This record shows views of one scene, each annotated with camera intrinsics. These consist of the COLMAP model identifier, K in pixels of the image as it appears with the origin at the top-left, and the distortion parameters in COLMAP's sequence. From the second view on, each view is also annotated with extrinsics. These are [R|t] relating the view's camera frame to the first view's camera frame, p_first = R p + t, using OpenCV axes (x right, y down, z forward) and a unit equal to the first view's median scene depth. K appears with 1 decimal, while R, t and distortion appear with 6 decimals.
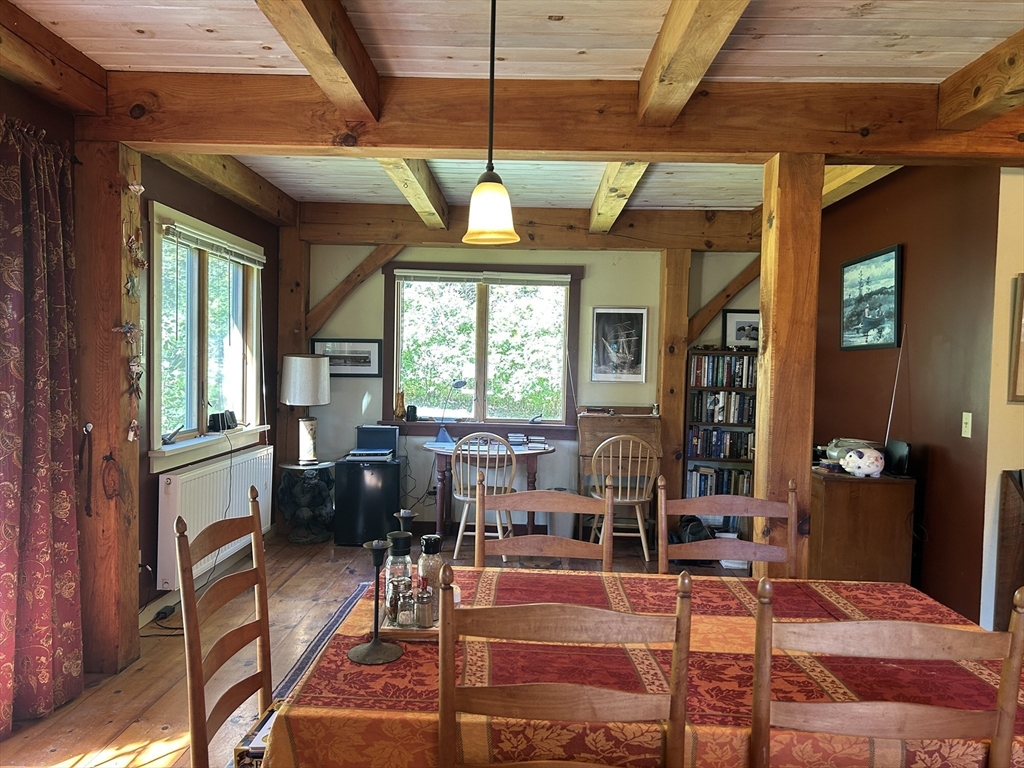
lens RADIAL K [[762.9, 0, 516.1], [0, 762.9, 391.8], [0, 0, 1]] dist [0.067215, -0.076108]
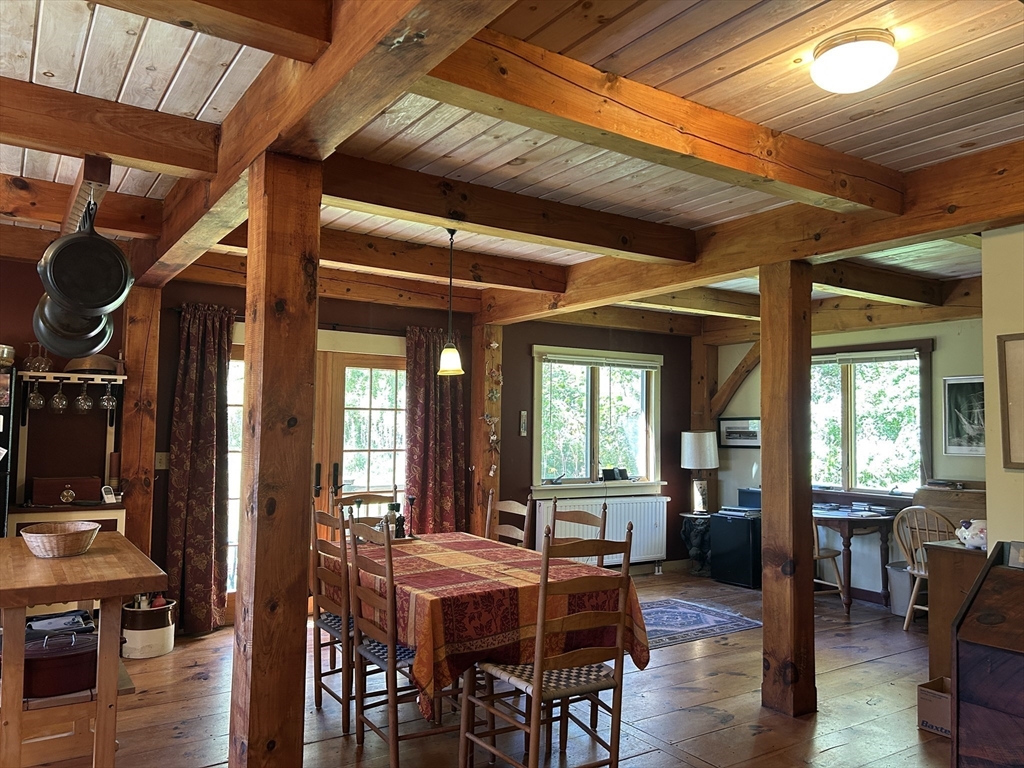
lens RADIAL K [[762.9, 0, 502.8], [0, 762.9, 383.1], [0, 0, 1]] dist [0.067215, -0.076108]
pose [[0.565793, -0.064572, -0.822015, 0.638787], [-0.031831, 0.994475, -0.100028, 0.013410], [0.823933, 0.082760, 0.560611, -0.028545]]
